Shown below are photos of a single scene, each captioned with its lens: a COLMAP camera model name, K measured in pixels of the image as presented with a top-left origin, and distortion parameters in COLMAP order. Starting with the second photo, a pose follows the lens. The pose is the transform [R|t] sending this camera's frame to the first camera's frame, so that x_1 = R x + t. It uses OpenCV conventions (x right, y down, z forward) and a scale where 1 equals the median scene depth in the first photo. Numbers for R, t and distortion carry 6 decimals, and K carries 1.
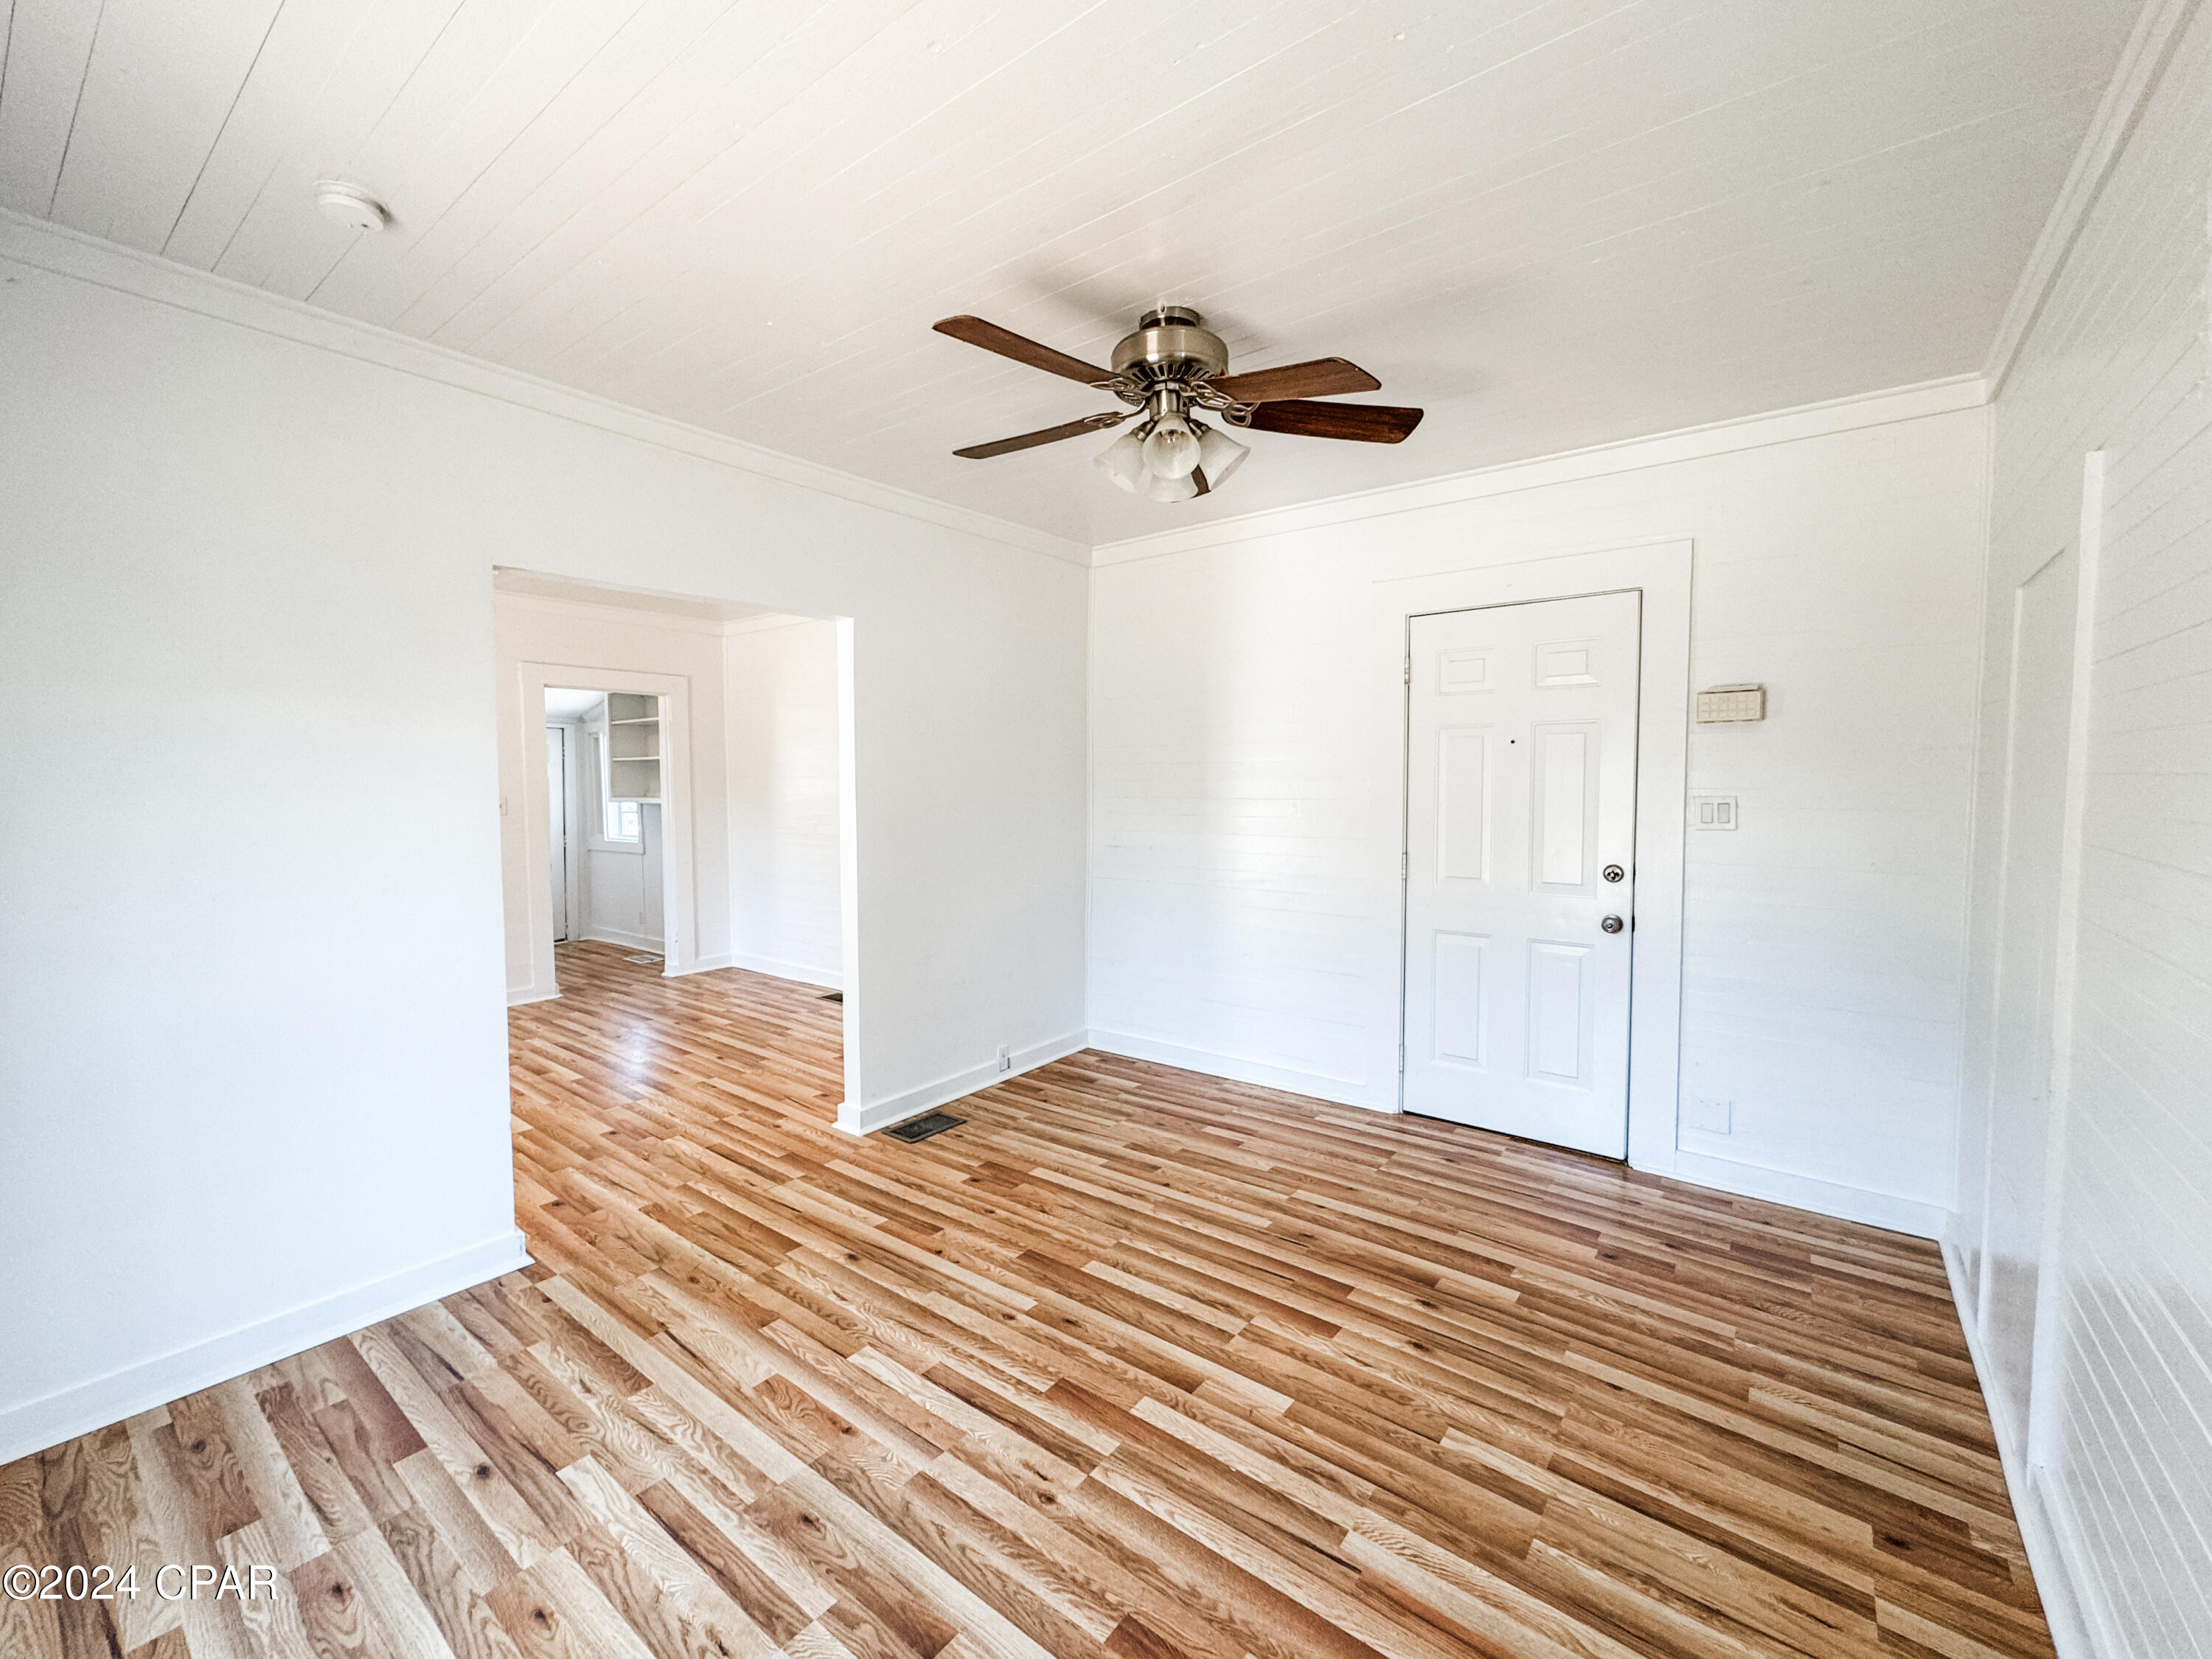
lens RADIAL K [[888.0, 0, 1090.4], [0, 888.0, 815.1], [0, 0, 1]] dist [0.003015, -0.000980]
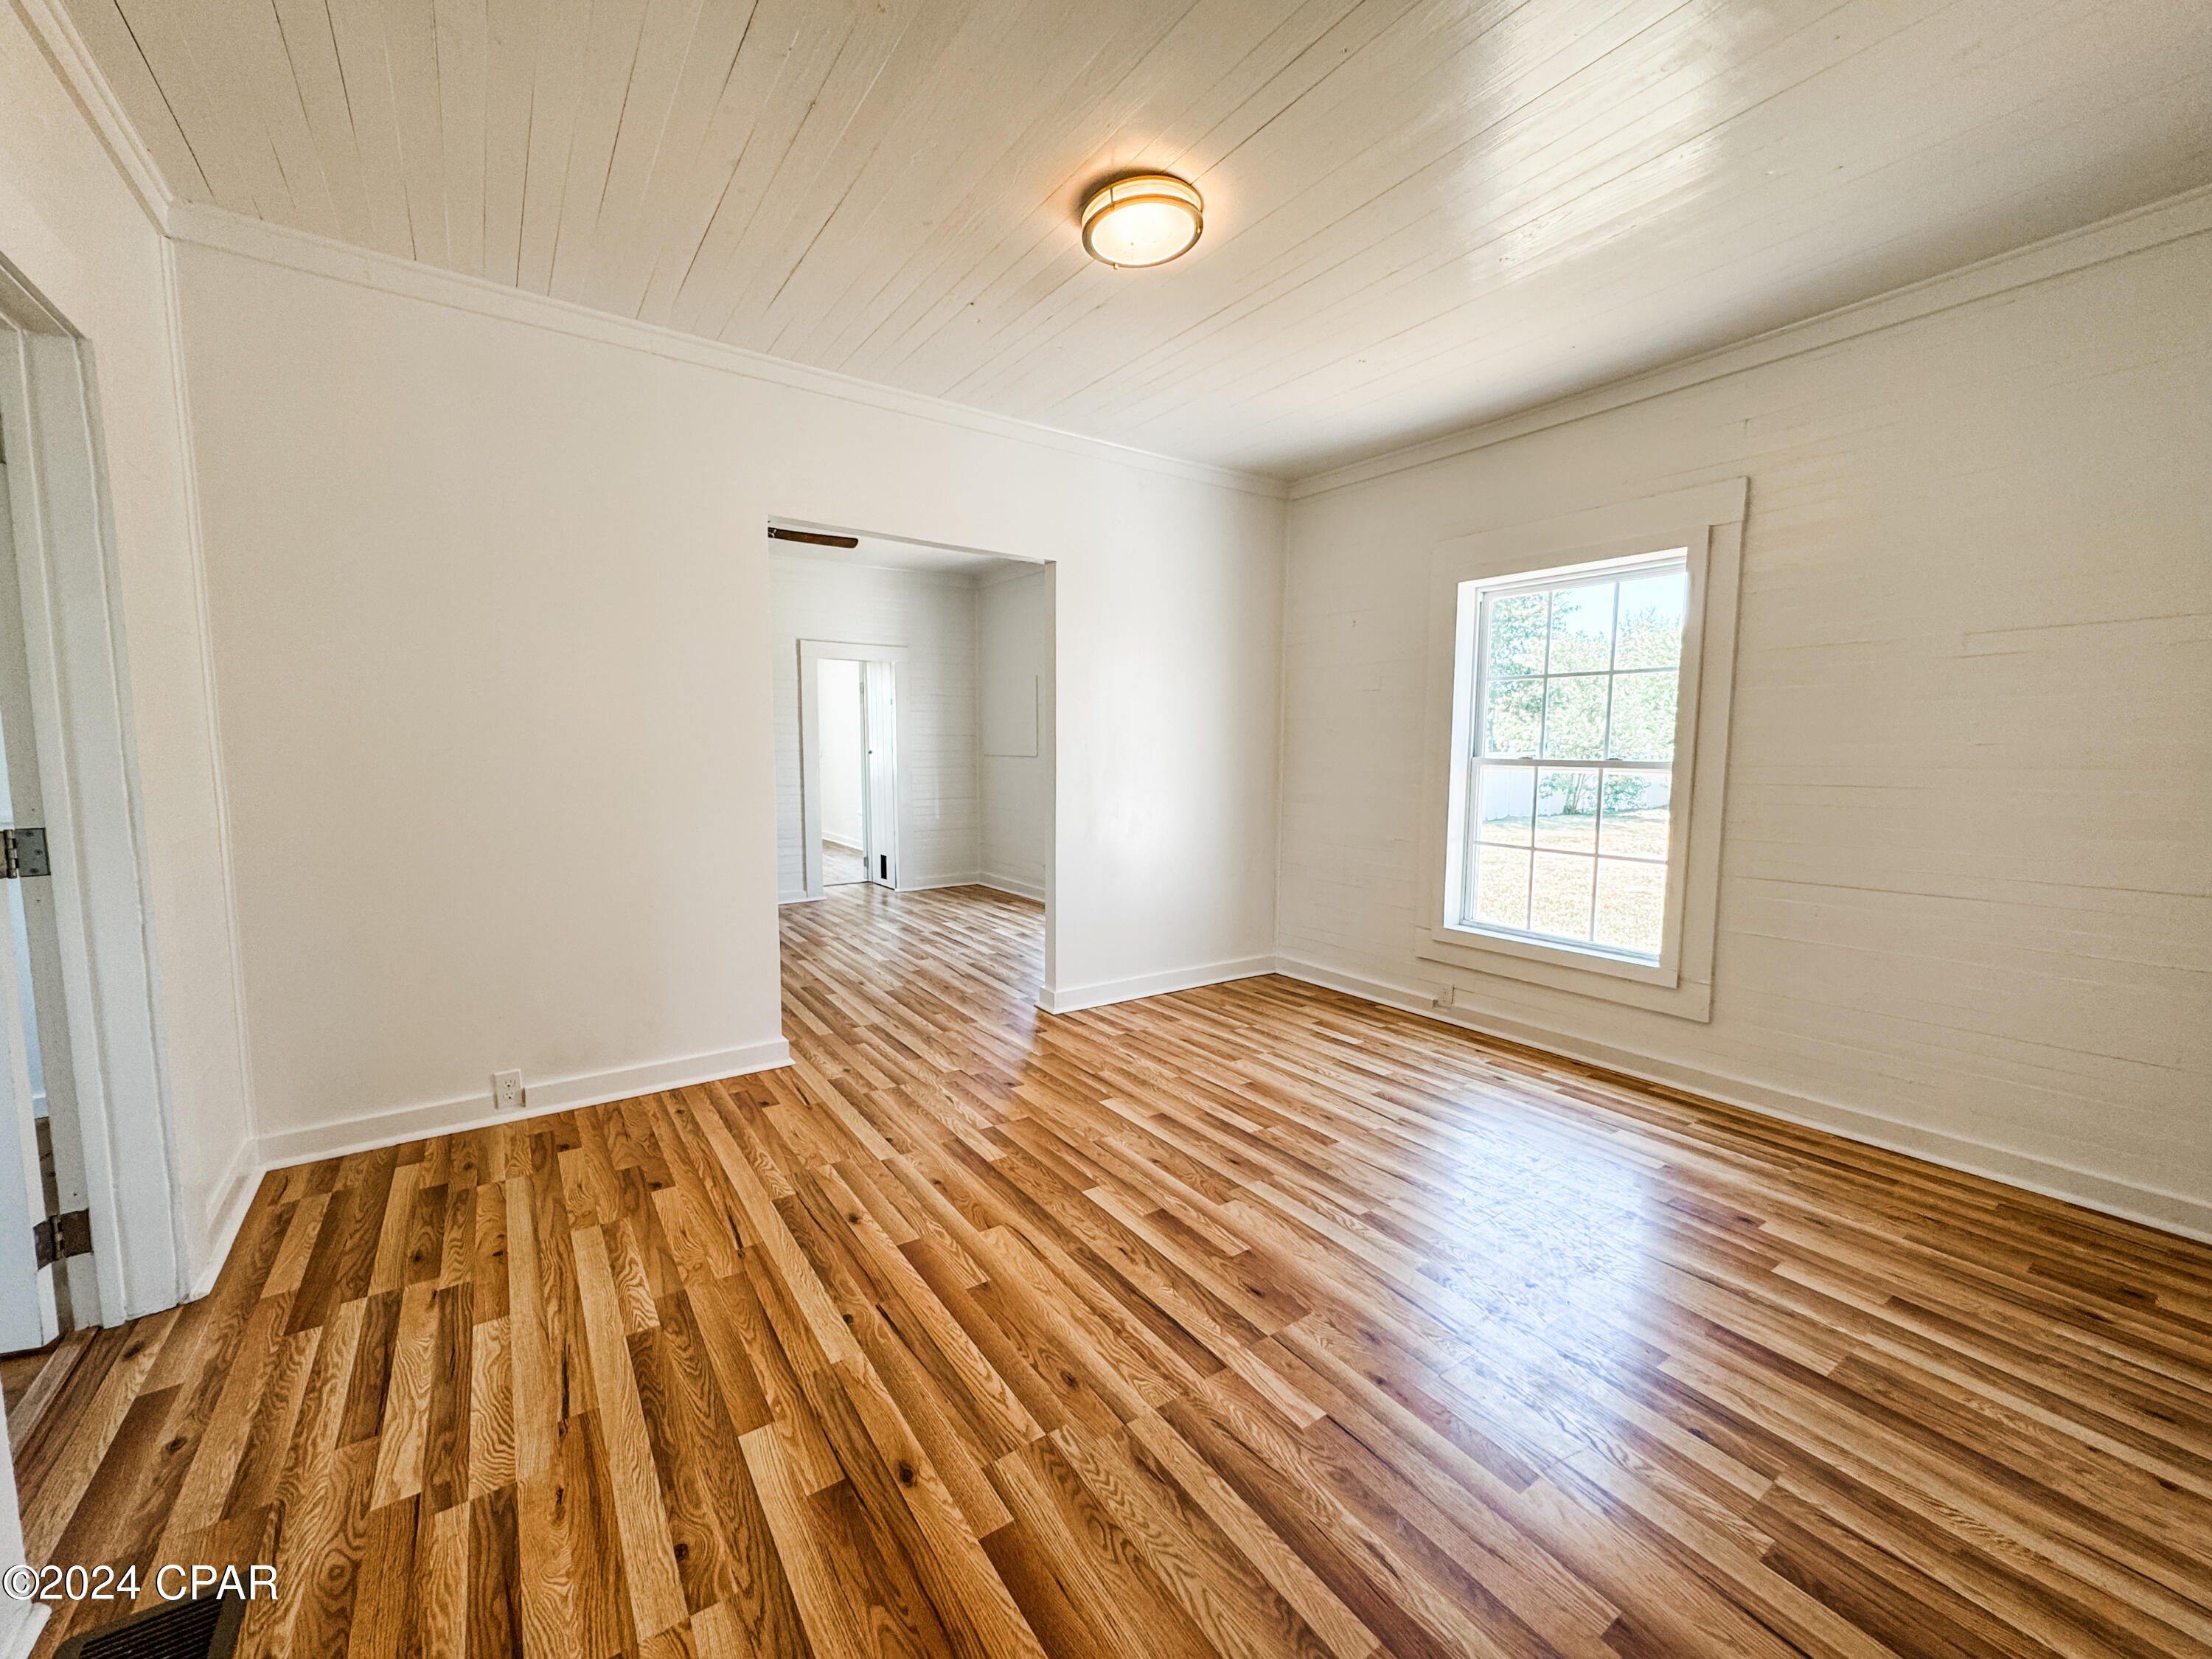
lens RADIAL K [[888.0, 0, 1085.6], [0, 888.0, 833.4], [0, 0, 1]] dist [0.003015, -0.000980]
pose [[-0.950138, -0.029161, 0.310462, -1.109399], [0.016936, 0.989322, 0.144756, -0.023204], [-0.311368, 0.142796, -0.939499, 2.246873]]
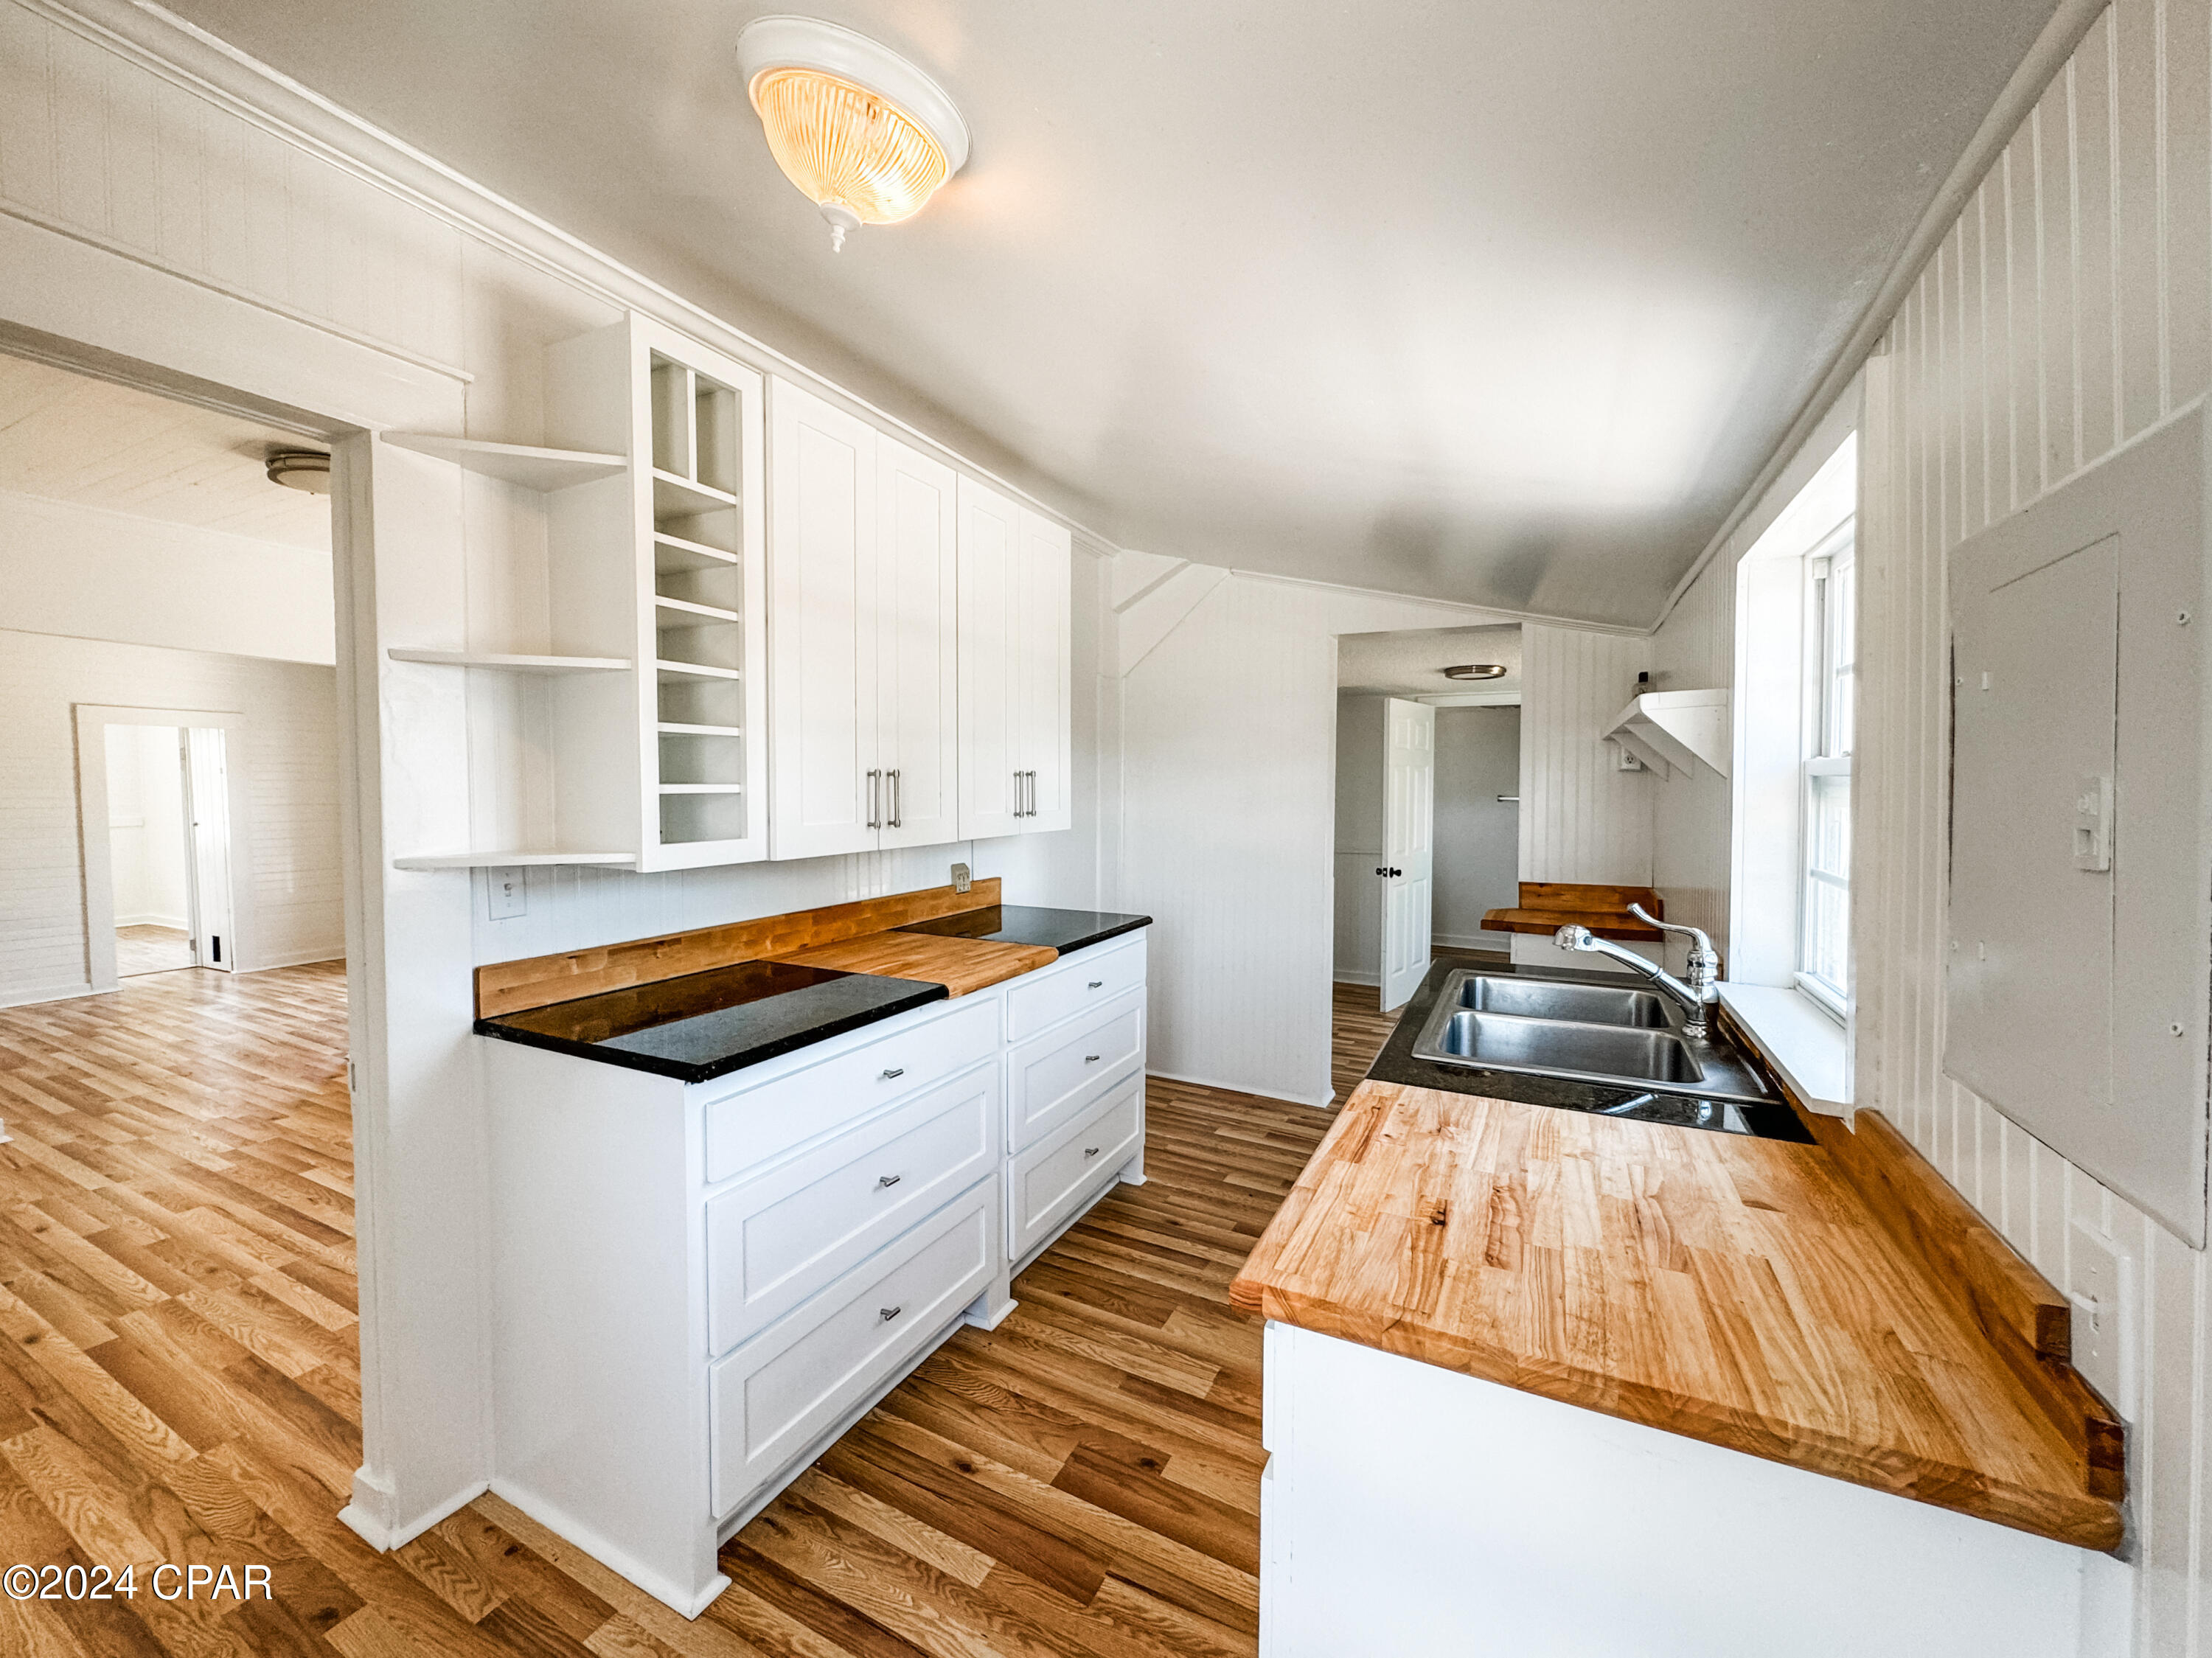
lens RADIAL K [[887.9, 0, 1091.5], [0, 887.9, 826.8], [0, 0, 1]] dist [0.003015, -0.000980]
pose [[-0.984122, 0.010966, -0.177156, -1.643276], [-0.003856, 0.996533, 0.083106, -0.093470], [0.177454, 0.082470, -0.980668, 2.738720]]
